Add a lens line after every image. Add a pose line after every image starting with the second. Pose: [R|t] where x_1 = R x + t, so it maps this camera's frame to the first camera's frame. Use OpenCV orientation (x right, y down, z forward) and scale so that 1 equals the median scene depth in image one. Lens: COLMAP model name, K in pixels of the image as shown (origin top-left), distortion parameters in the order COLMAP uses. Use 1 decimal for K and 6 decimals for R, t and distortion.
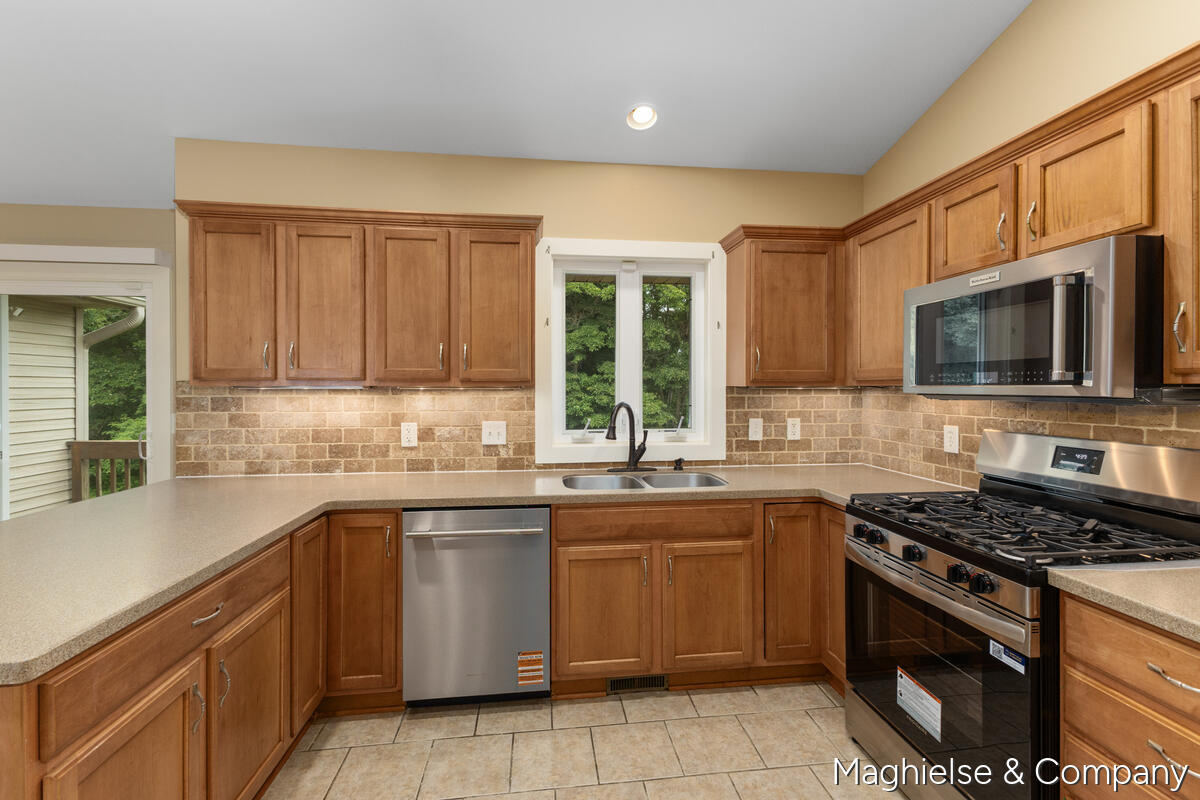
lens RADIAL K [[519.0, 0, 599.5], [0, 519.0, 391.6], [0, 0, 1]] dist [0.009996, -0.002181]
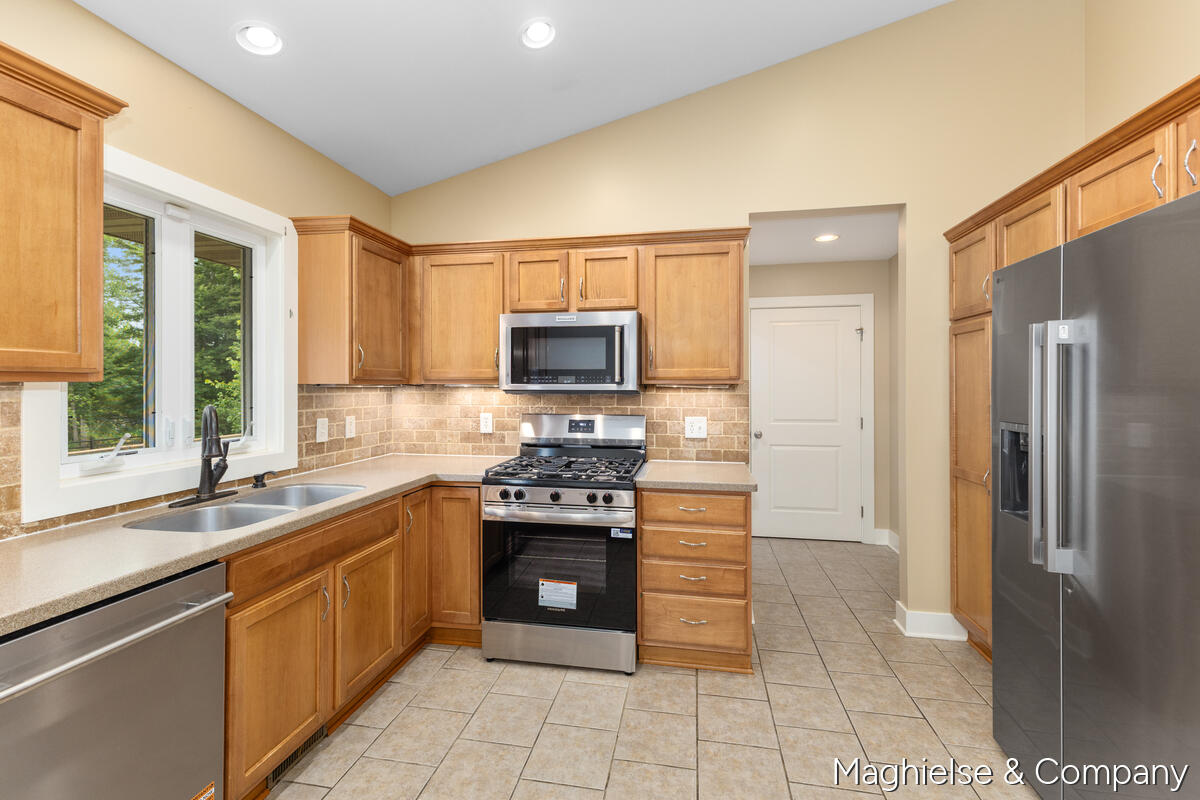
lens RADIAL K [[519.0, 0, 600.7], [0, 519.0, 386.6], [0, 0, 1]] dist [0.009996, -0.002181]
pose [[0.300394, 0.000465, 0.953815, -0.526971], [0.007001, 0.999972, -0.002693, 0.000435], [-0.953789, 0.007486, 0.300383, 0.285651]]
